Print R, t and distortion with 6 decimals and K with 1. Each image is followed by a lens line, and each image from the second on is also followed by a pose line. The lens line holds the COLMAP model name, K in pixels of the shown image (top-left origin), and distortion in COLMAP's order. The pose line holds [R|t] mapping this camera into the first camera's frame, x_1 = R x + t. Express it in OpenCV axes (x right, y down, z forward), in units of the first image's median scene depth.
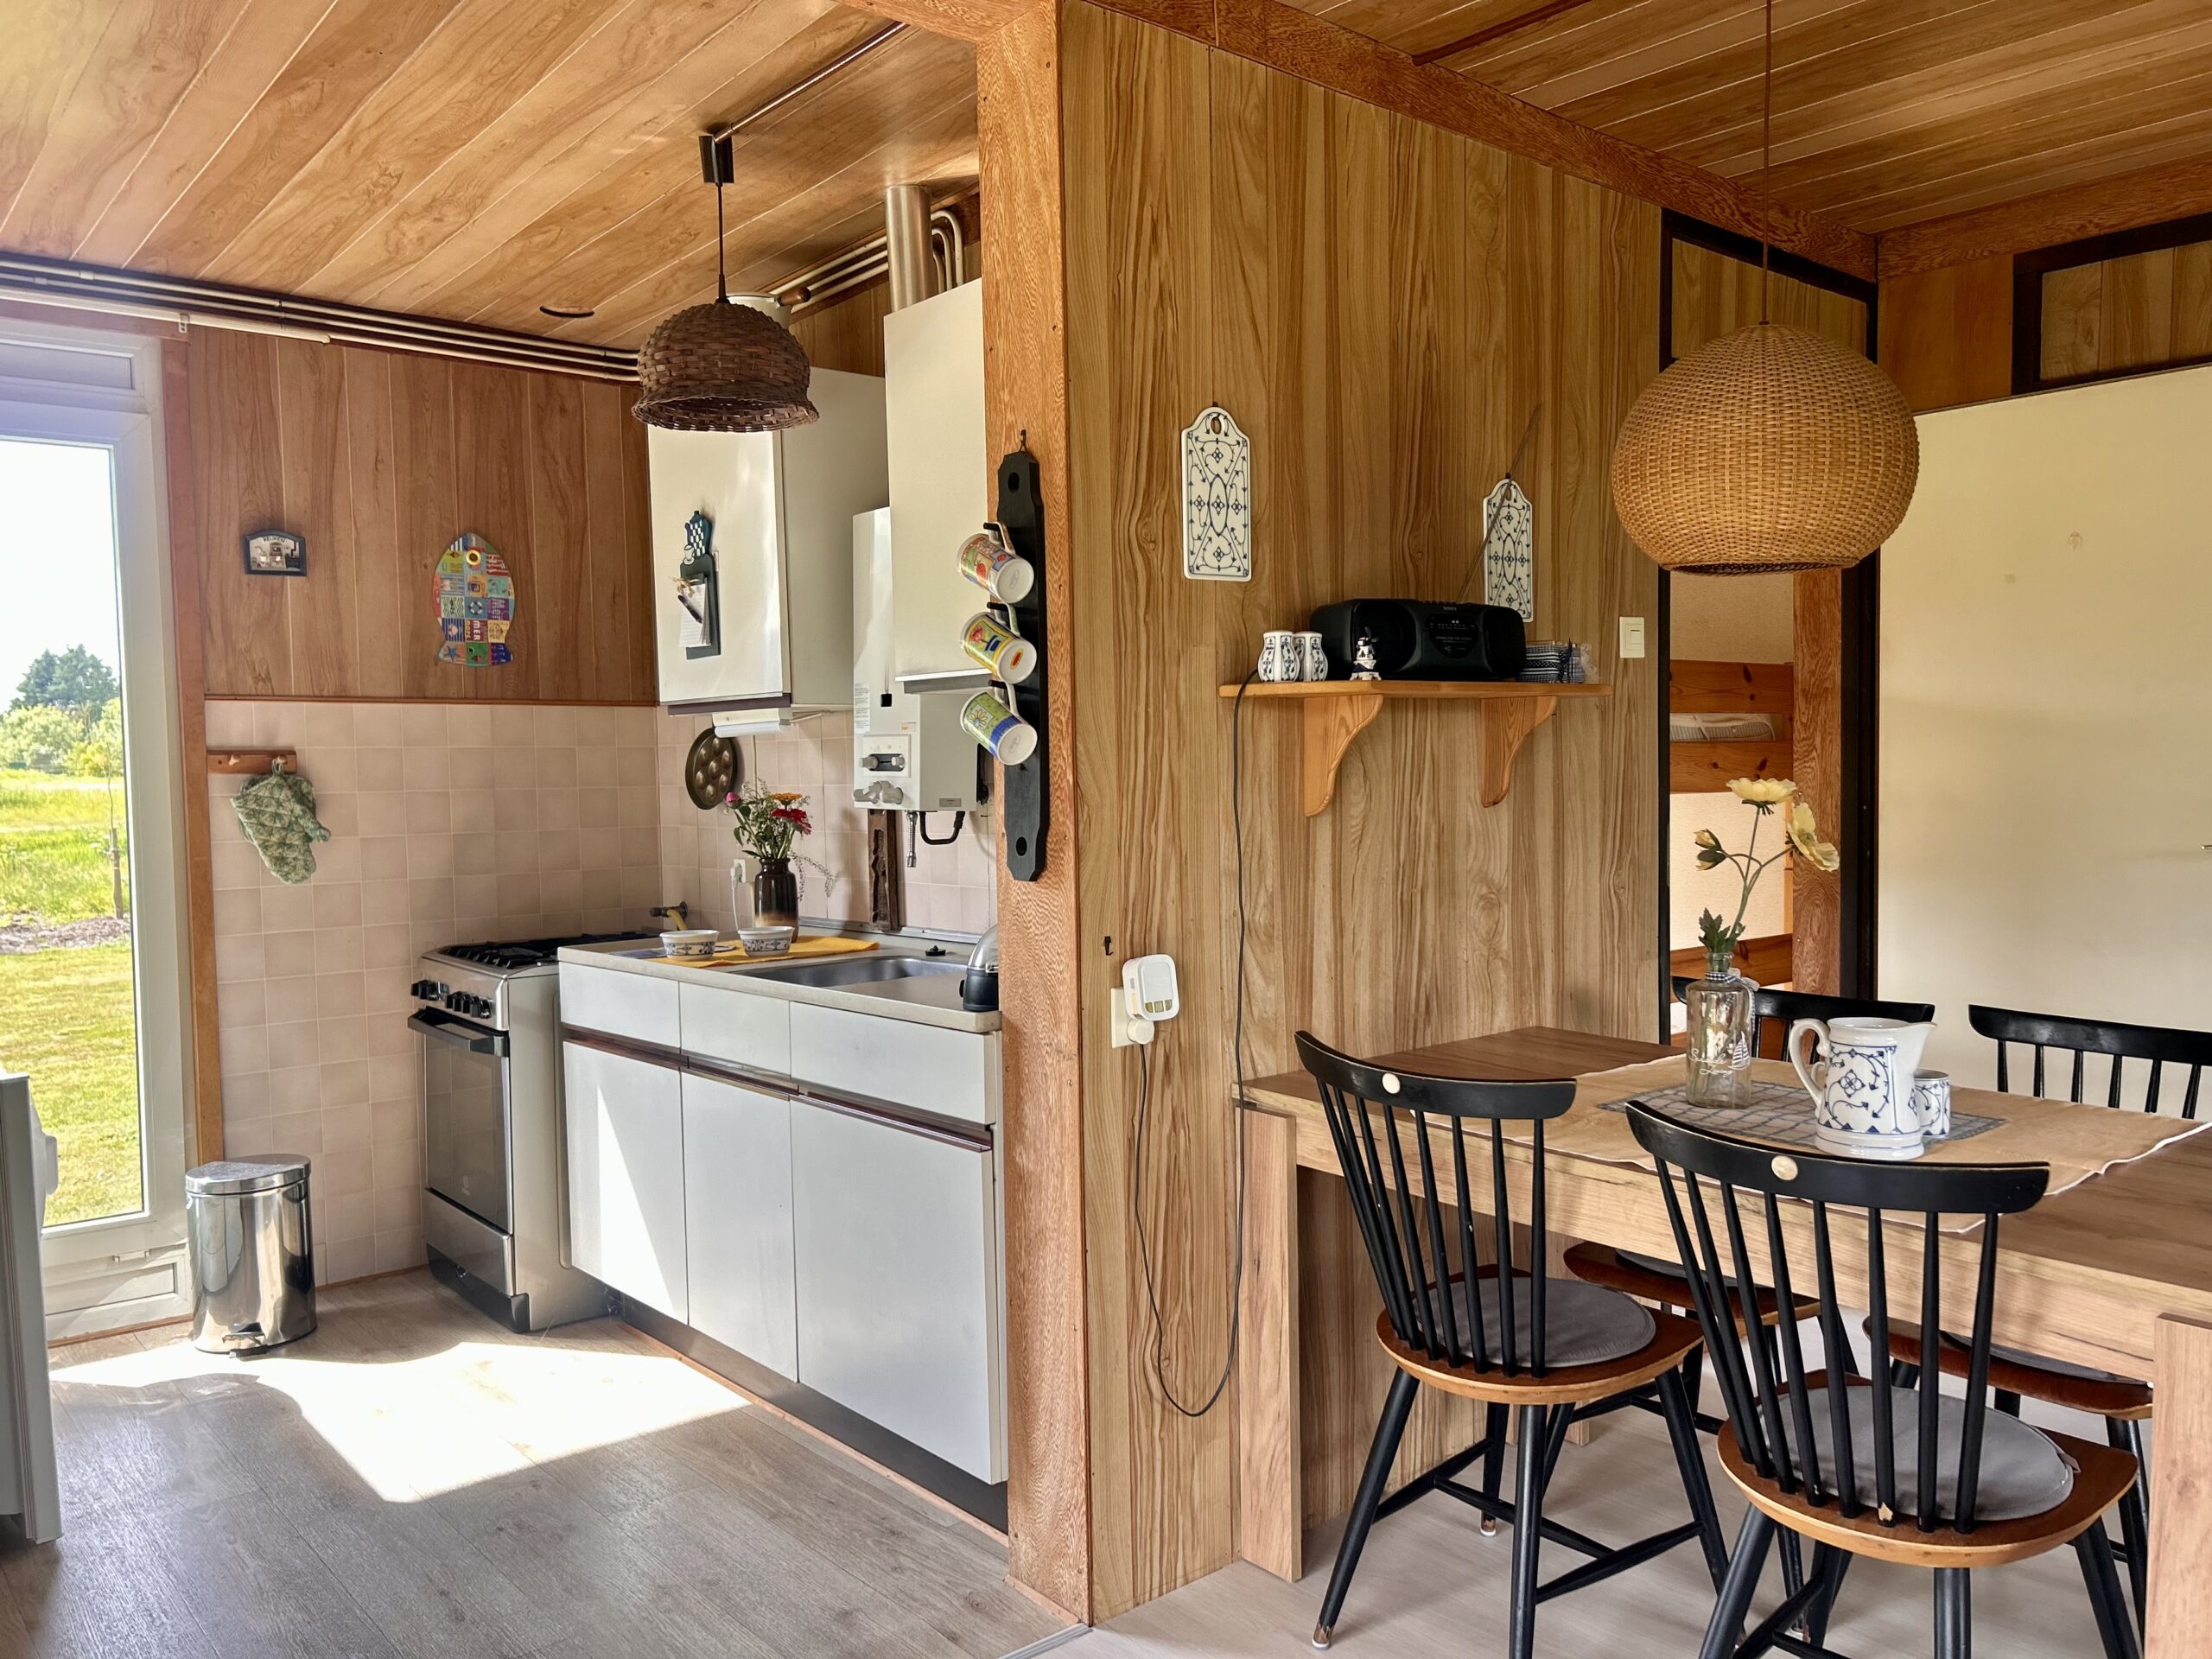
lens RADIAL K [[1653.9, 0, 1178.8], [0, 1653.9, 849.1], [0, 0, 1]] dist [0.033163, -0.041490]
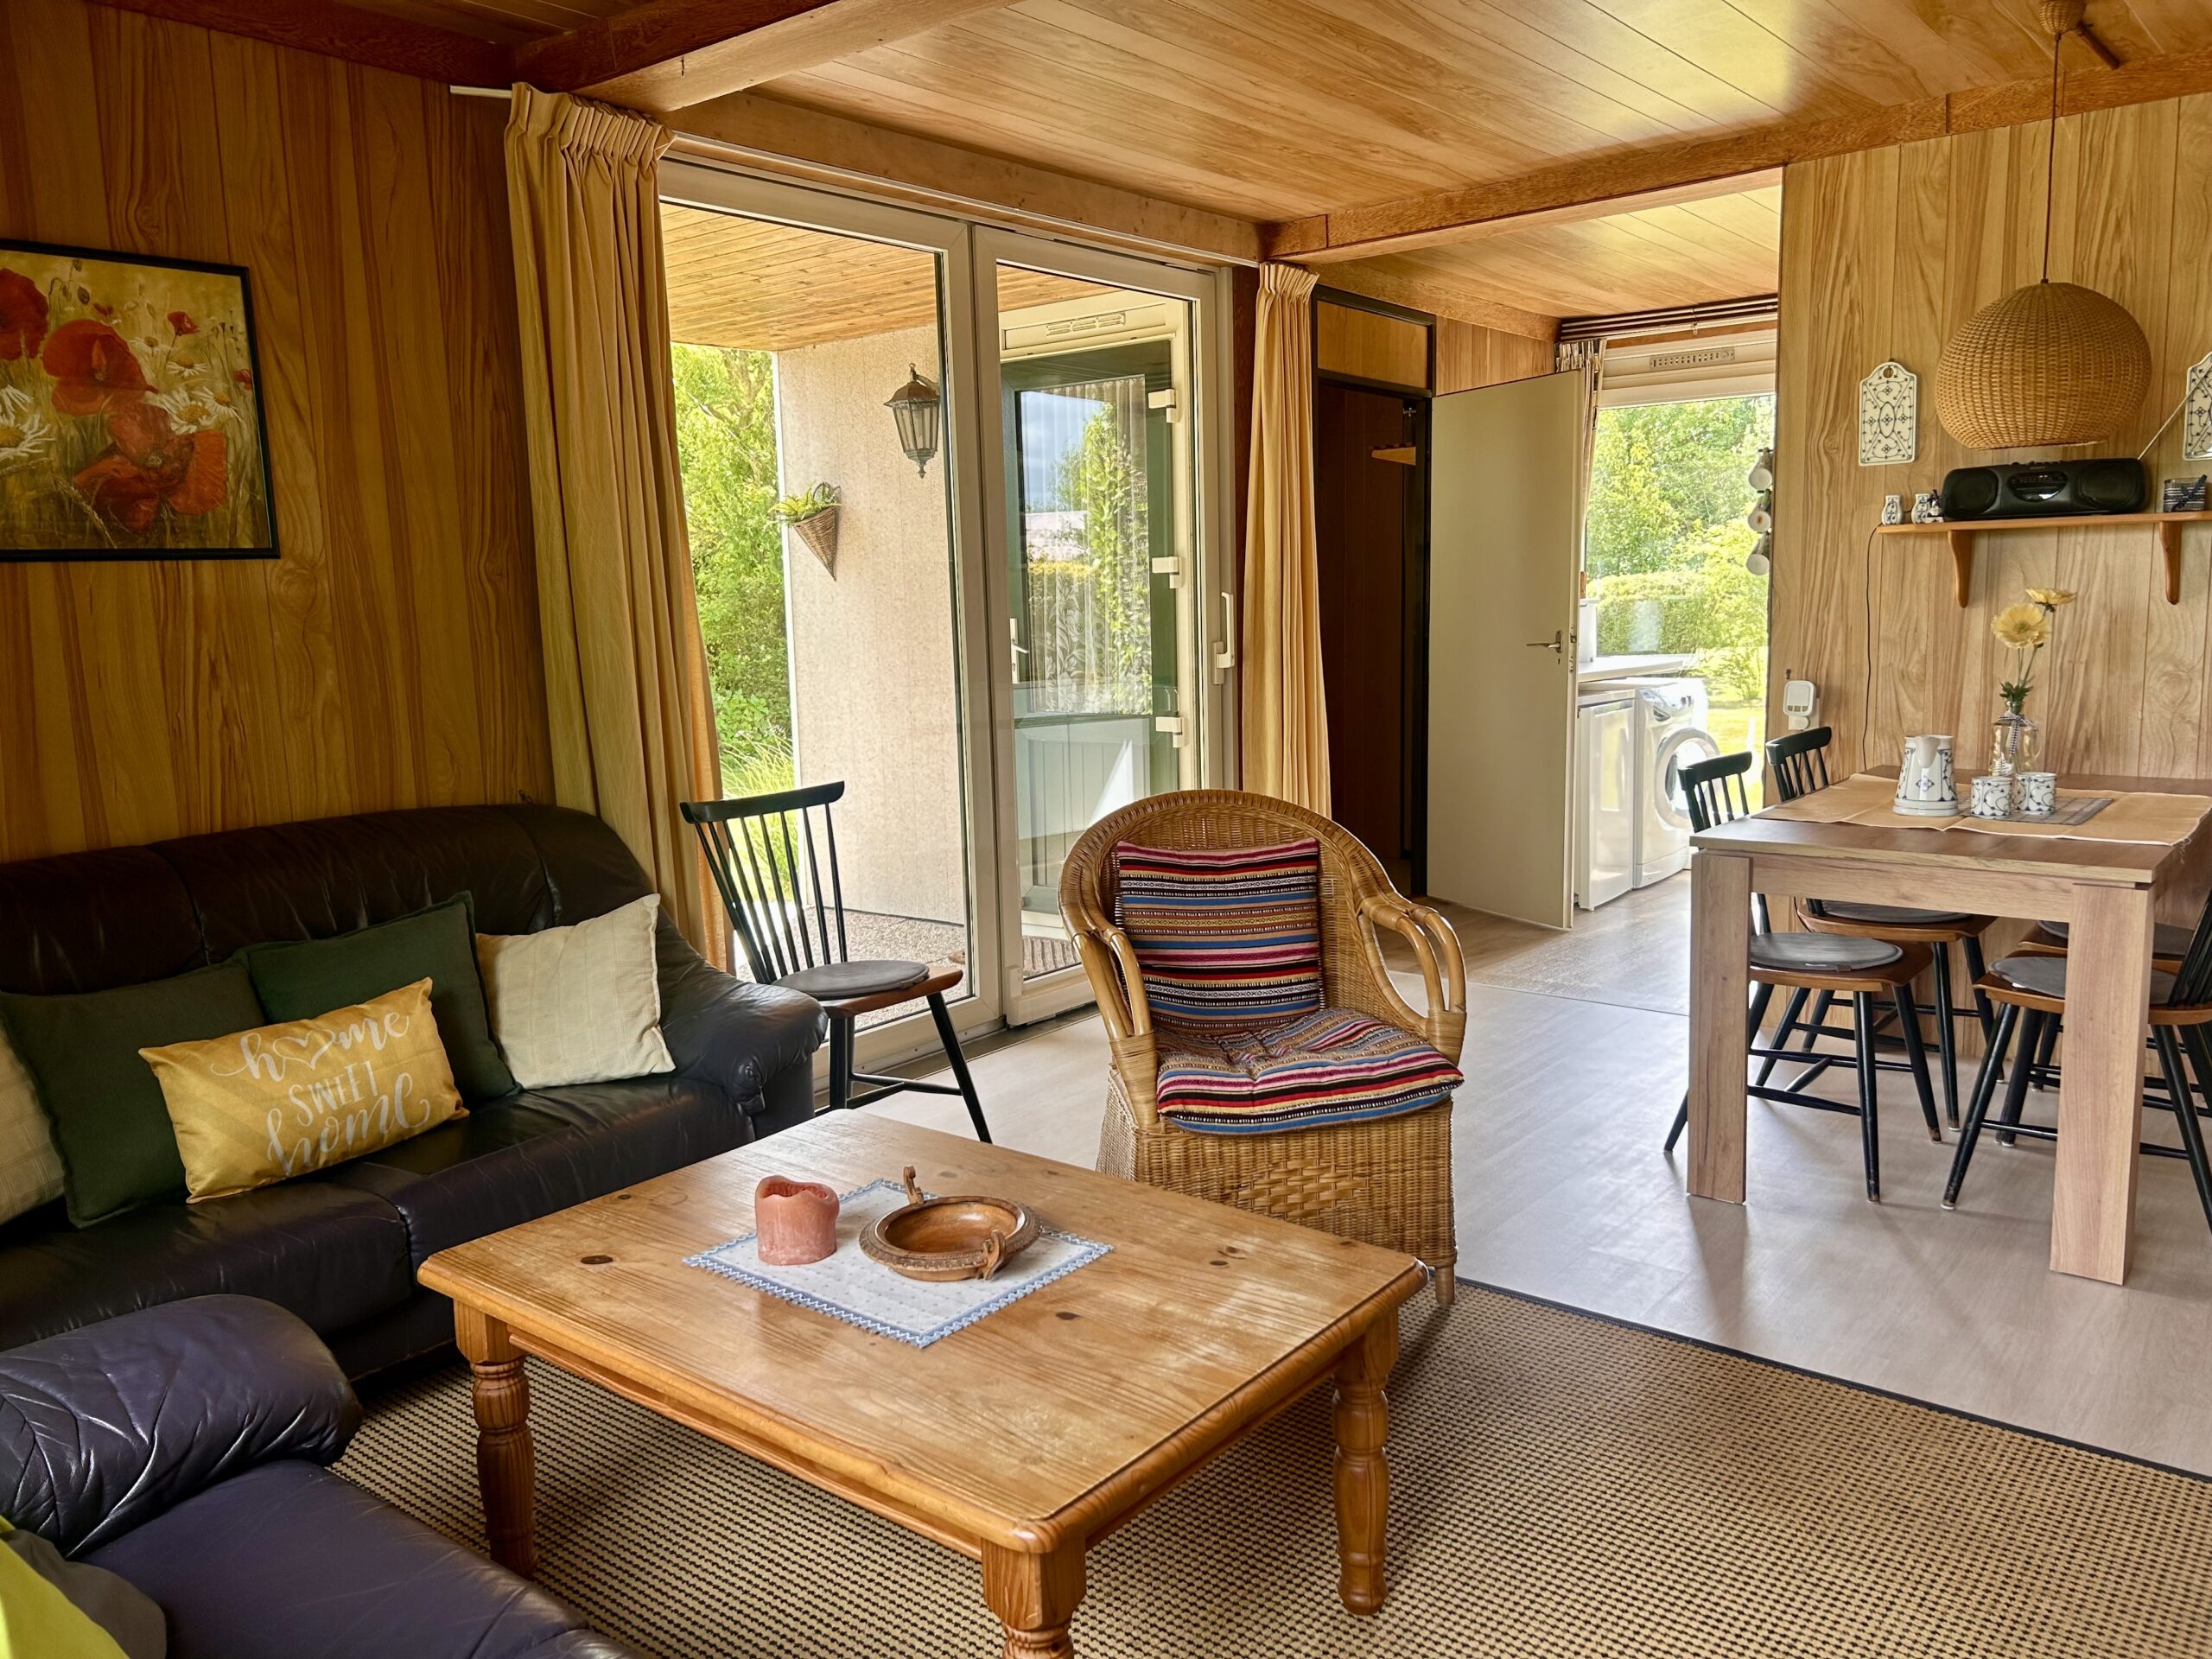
lens RADIAL K [[1653.9, 0, 1099.6], [0, 1653.9, 814.7], [0, 0, 1]] dist [0.033163, -0.041490]
pose [[0.199946, 0.136056, -0.970315, 1.570886], [-0.040504, 0.990613, 0.130556, 0.002468], [0.978969, 0.013198, 0.203580, -0.129018]]
